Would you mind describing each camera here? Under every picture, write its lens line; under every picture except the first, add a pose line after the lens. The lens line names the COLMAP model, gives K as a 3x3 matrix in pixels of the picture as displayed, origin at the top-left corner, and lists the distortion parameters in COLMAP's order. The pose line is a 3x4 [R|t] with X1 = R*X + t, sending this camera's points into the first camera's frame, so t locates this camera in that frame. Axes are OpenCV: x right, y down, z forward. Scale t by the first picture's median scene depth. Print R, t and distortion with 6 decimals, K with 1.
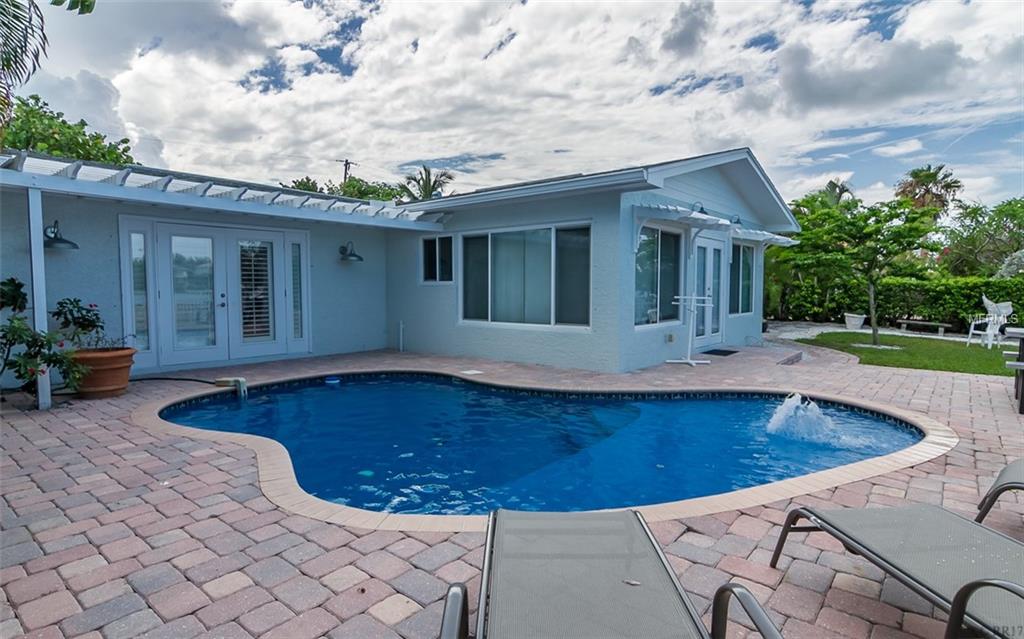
lens RADIAL K [[547.5, 0, 512.0], [0, 547.5, 319.5], [0, 0, 1]] dist [0.000985, 0.000480]
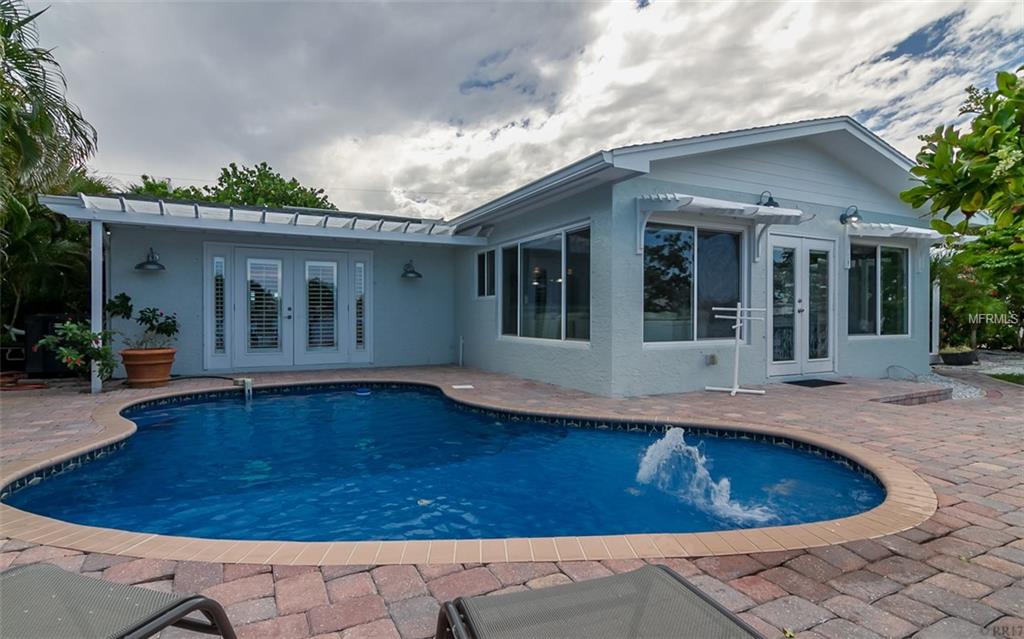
lens RADIAL K [[535.3, 0, 512.0], [0, 535.3, 311.2], [0, 0, 1]] dist [-0.001884, -0.000215]
pose [[0.915762, -0.002876, -0.401710, 0.343432], [-0.023536, 0.997872, -0.060800, 0.017900], [0.401031, 0.065133, 0.913746, 0.162190]]
